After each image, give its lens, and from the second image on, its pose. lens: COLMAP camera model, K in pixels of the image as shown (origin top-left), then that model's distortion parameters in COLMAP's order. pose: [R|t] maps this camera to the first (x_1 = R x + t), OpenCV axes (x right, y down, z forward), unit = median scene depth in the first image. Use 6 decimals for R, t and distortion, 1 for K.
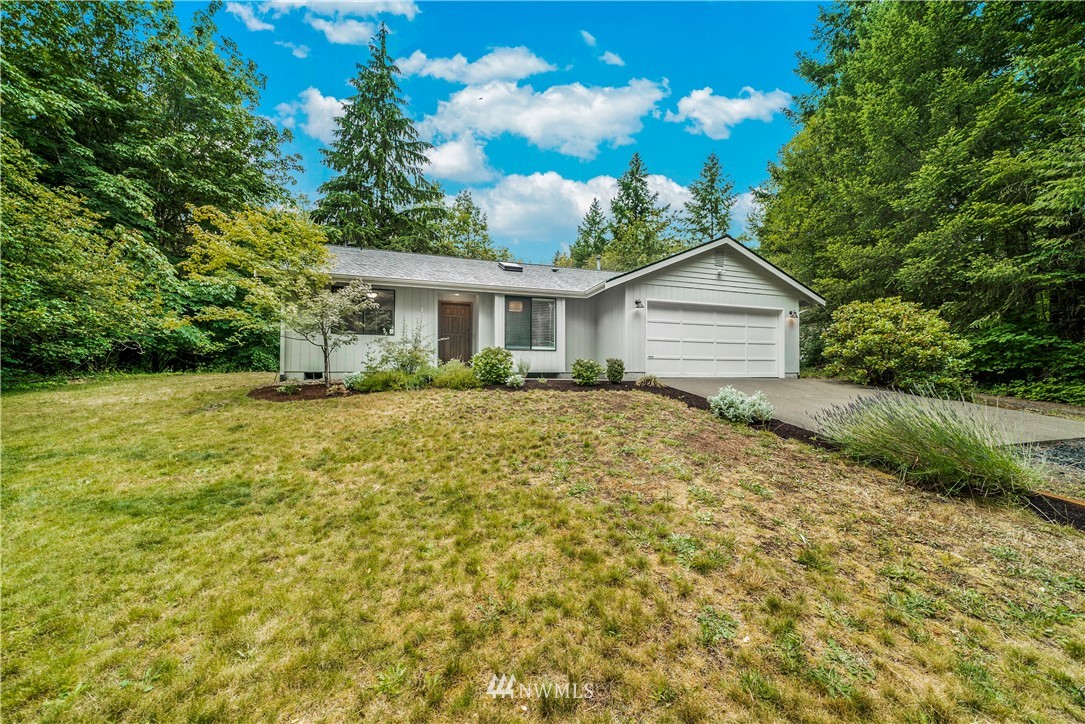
lens RADIAL K [[373.8, 0, 543.2], [0, 373.8, 374.0], [0, 0, 1]] dist [0.000038, -0.000011]
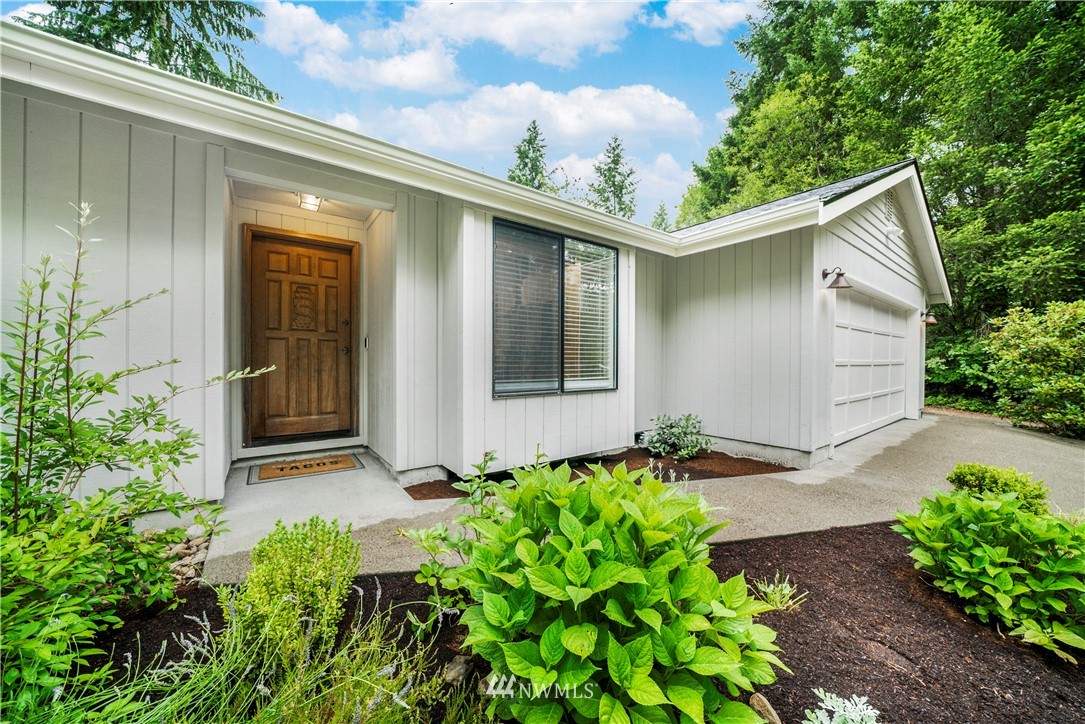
lens RADIAL K [[383.0, 0, 542.5], [0, 383.0, 362.0], [0, 0, 1]] dist [-0.000143, -0.000049]
pose [[0.945340, 0.007675, 0.325995, -0.051470], [-0.010990, 0.999905, 0.008329, -0.030258], [-0.325900, -0.011456, 0.945335, 0.216784]]
